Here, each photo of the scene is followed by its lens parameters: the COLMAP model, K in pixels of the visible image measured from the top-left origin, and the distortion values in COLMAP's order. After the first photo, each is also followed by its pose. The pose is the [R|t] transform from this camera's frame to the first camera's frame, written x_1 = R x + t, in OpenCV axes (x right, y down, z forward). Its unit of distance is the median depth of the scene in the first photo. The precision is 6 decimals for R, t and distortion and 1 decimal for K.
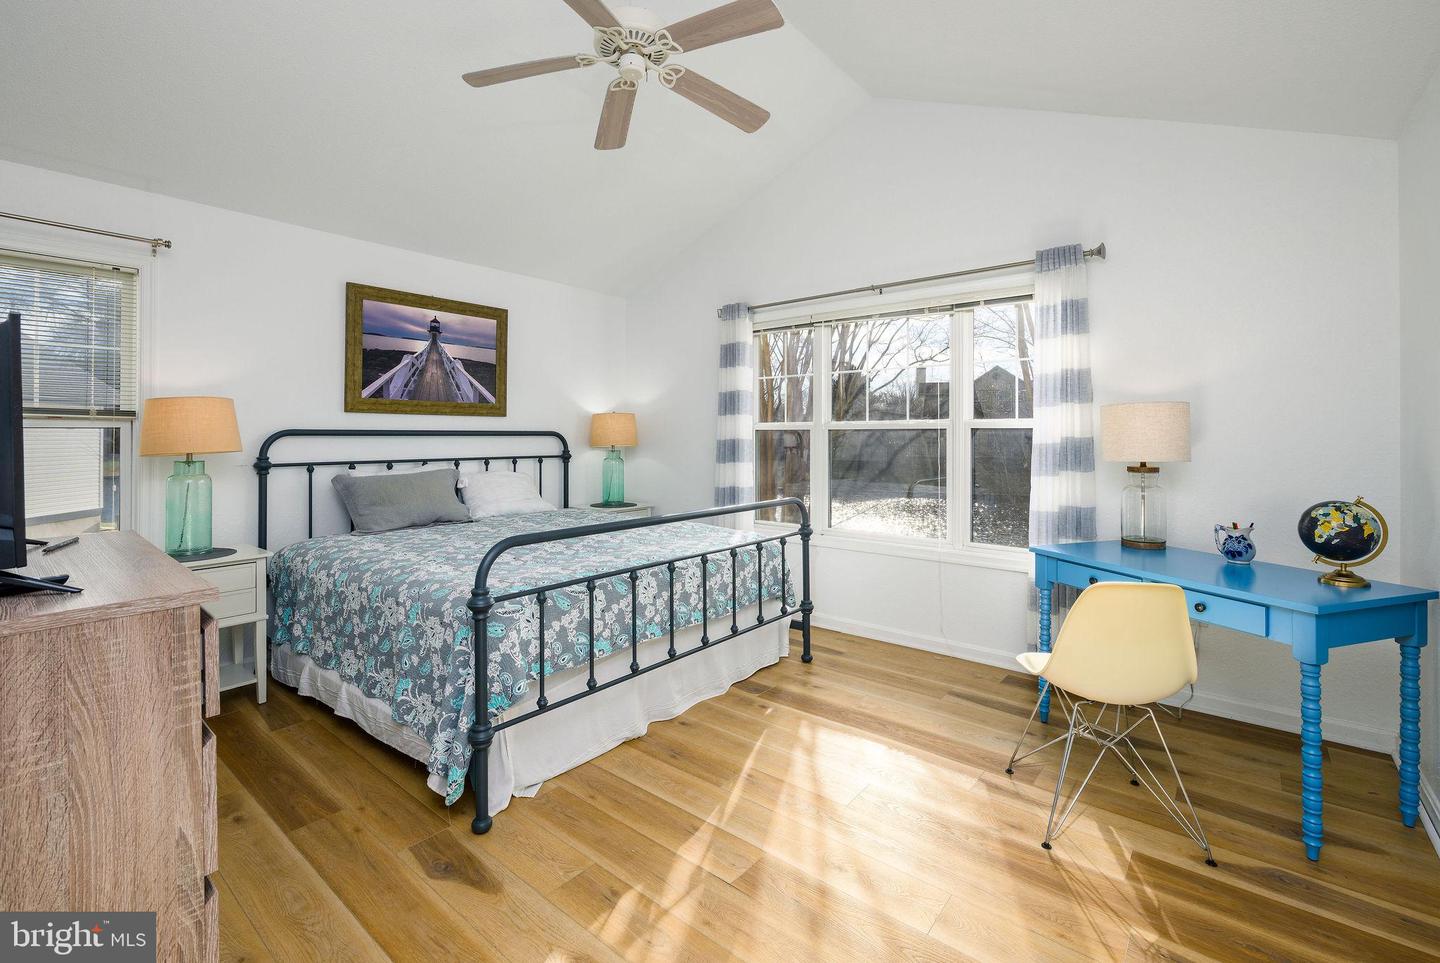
lens RADIAL K [[606.4, 0, 679.3], [0, 606.4, 430.3], [0, 0, 1]] dist [-0.000205, -0.002589]
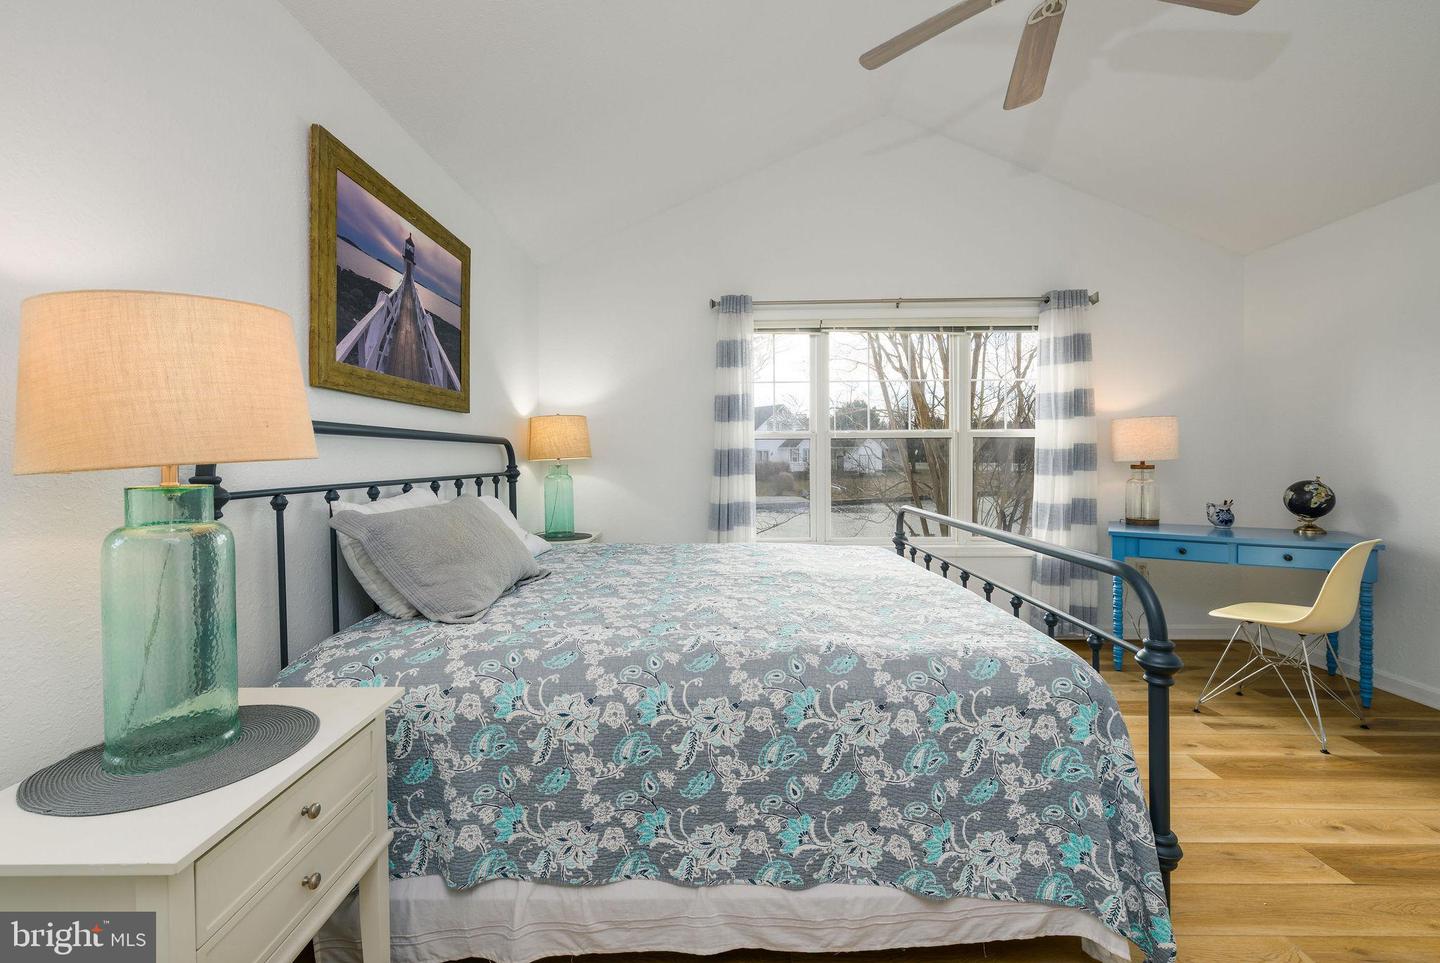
lens RADIAL K [[606.4, 0, 708.3], [0, 606.4, 460.1], [0, 0, 1]] dist [-0.000205, -0.002589]
pose [[0.781754, -0.007645, 0.623540, -0.572488], [0.000142, 0.999927, 0.012082, 0.023167], [-0.623586, -0.009356, 0.781698, 0.384783]]
